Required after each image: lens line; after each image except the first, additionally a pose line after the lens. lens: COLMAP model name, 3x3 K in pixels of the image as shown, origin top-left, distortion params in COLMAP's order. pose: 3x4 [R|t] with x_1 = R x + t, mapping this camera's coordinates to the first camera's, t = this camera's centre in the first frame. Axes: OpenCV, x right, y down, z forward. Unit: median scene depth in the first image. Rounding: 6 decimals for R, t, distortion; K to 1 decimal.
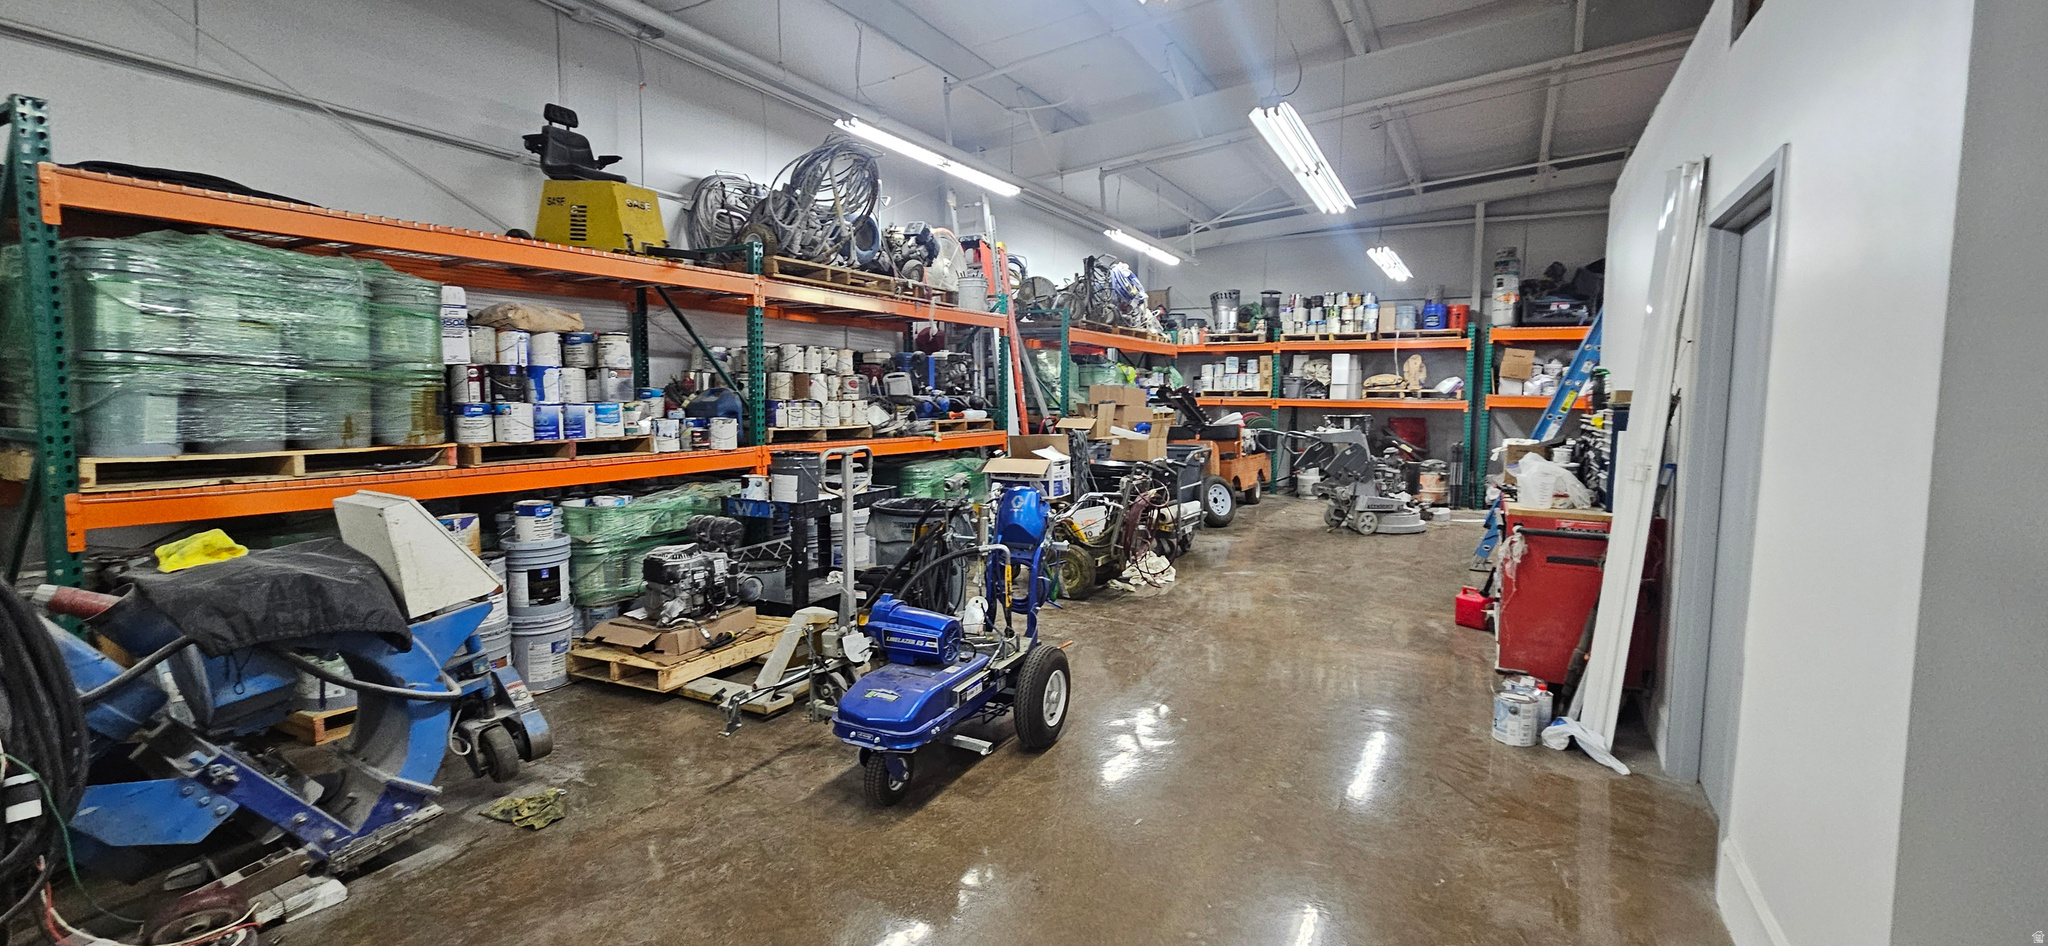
lens RADIAL K [[841.1, 0, 1018.5], [0, 841.1, 458.6], [0, 0, 1]] dist [-0.000424, 0.000164]
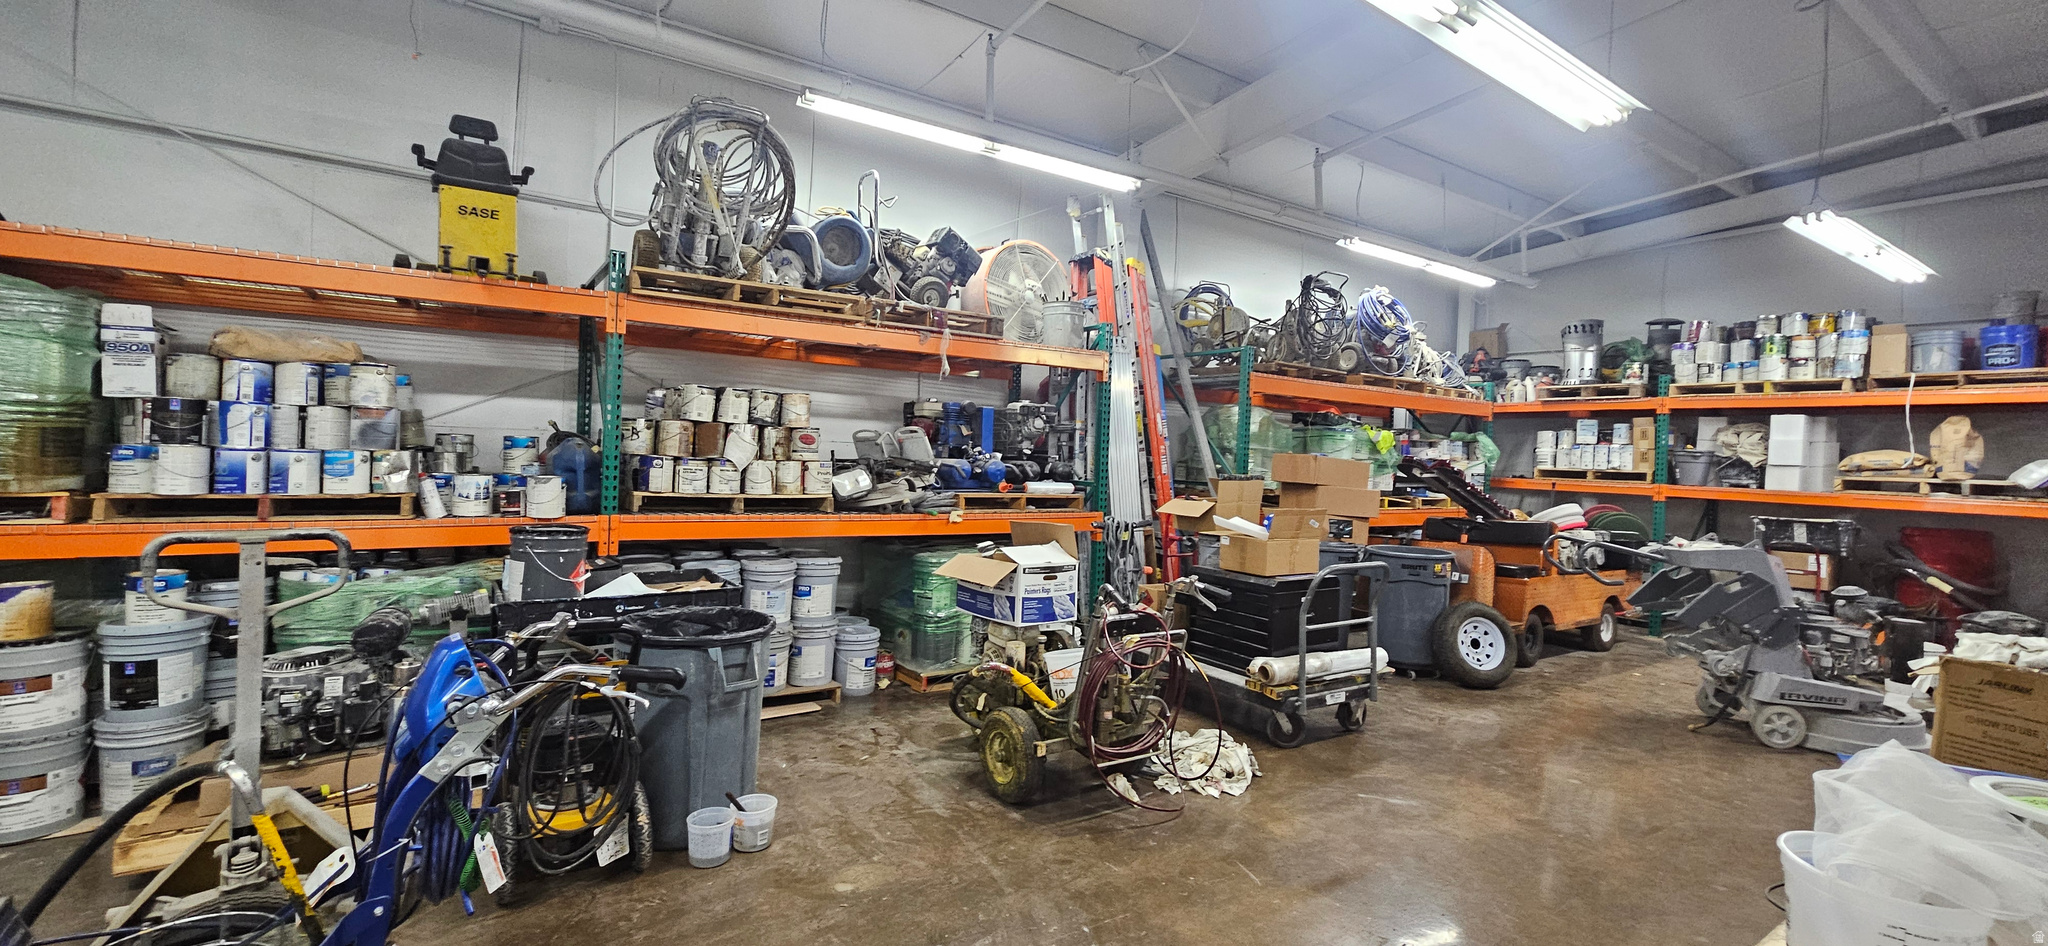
lens RADIAL K [[841.1, 0, 1008.7], [0, 841.1, 459.1], [0, 0, 1]] dist [-0.000424, 0.000164]
pose [[0.889933, 0.029180, -0.455157, 0.219046], [-0.065456, 0.995792, -0.064143, -0.024902], [0.451370, 0.086876, 0.888098, 0.298610]]
